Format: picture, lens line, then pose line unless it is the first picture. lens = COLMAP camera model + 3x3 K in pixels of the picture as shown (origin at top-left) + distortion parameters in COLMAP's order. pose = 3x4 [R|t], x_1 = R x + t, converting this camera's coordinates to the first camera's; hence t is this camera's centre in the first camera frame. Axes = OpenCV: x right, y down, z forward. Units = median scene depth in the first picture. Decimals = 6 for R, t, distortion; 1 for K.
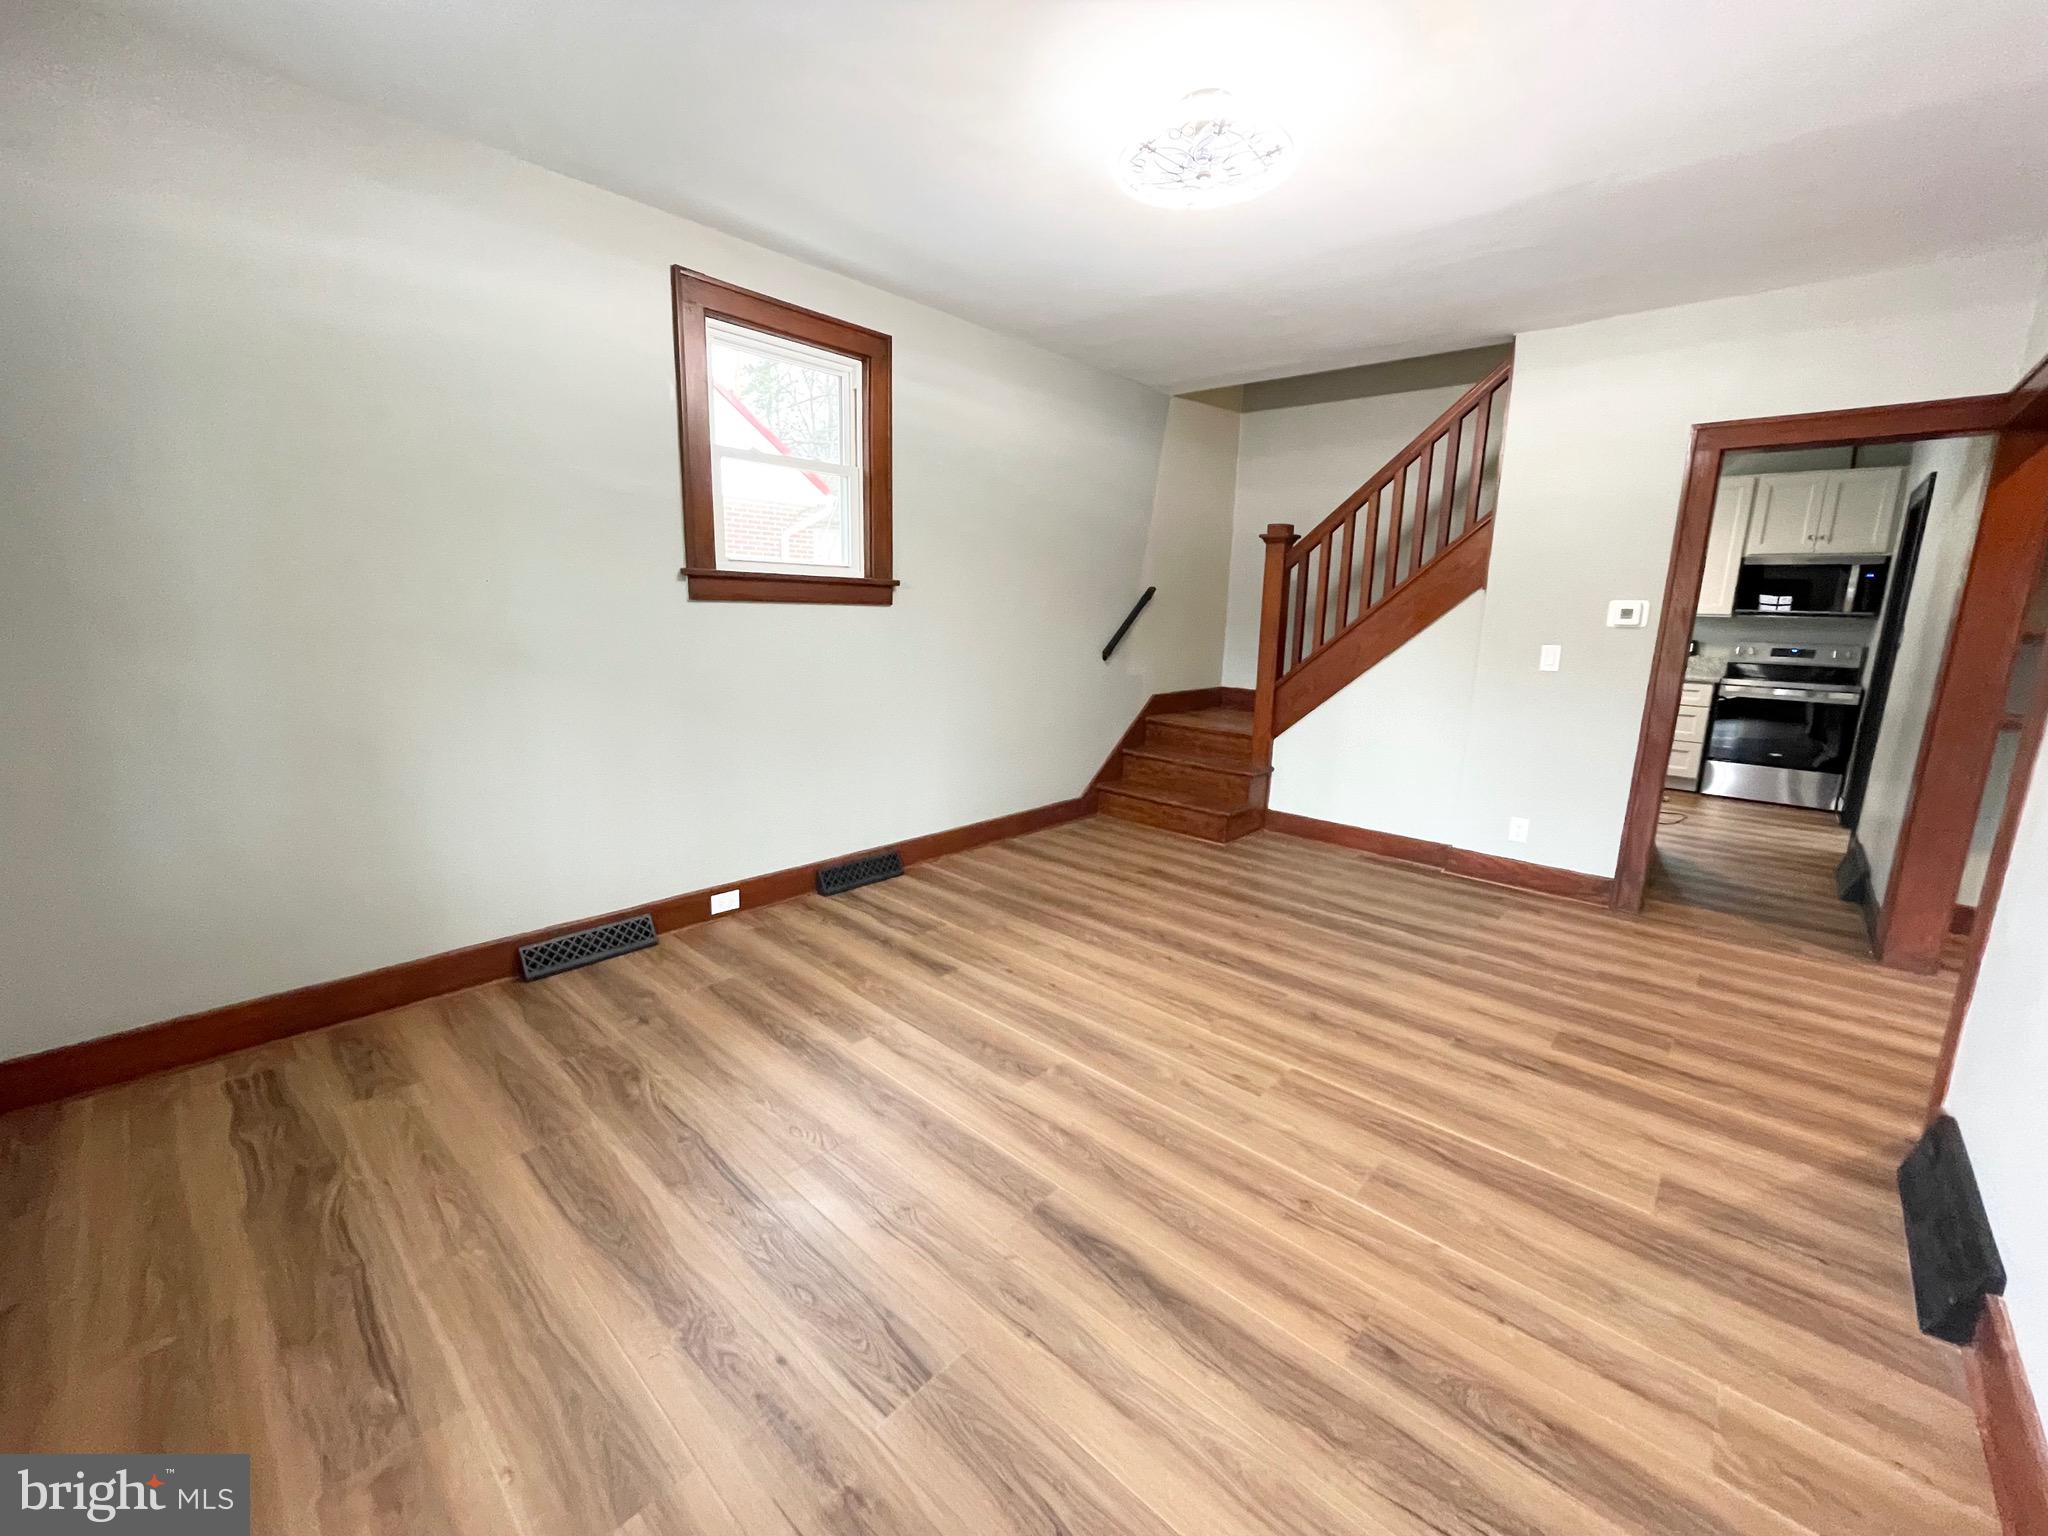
lens RADIAL K [[823.0, 0, 1021.1], [0, 823.0, 768.5], [0, 0, 1]] dist [-0.001497, -0.000495]
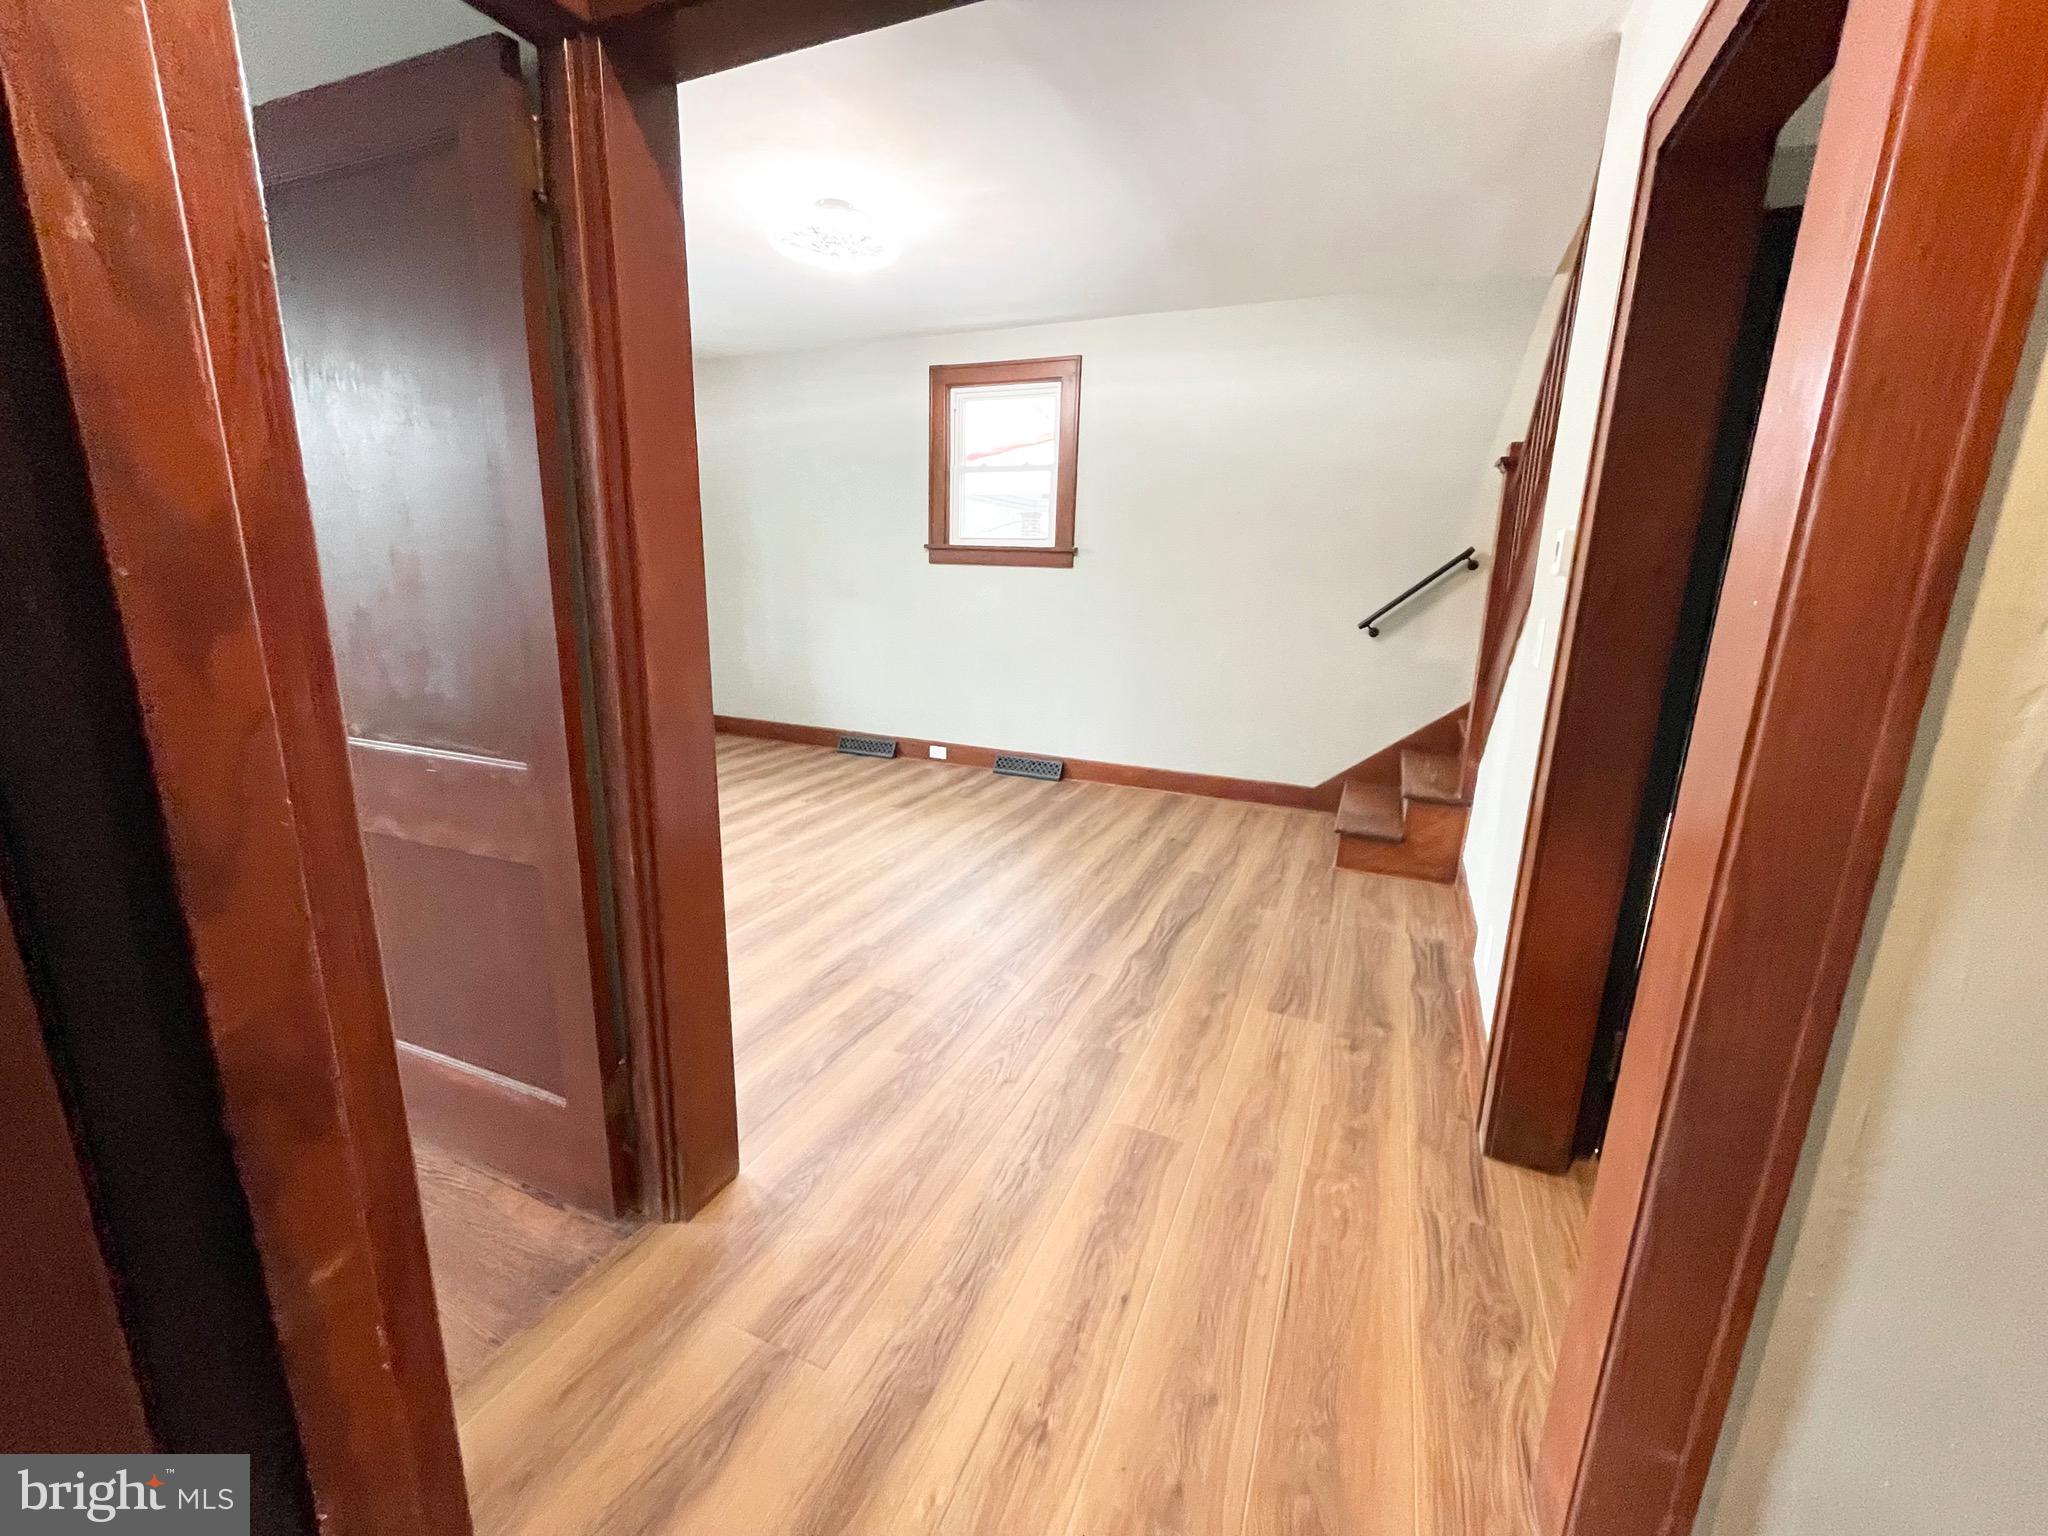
lens RADIAL K [[823.0, 0, 1021.1], [0, 823.0, 768.5], [0, 0, 1]] dist [-0.001497, -0.000495]
pose [[0.320690, 0.204837, -0.924770, 1.197342], [-0.205127, 0.968185, 0.143320, -0.071947], [0.924706, 0.143733, 0.352505, 0.590568]]
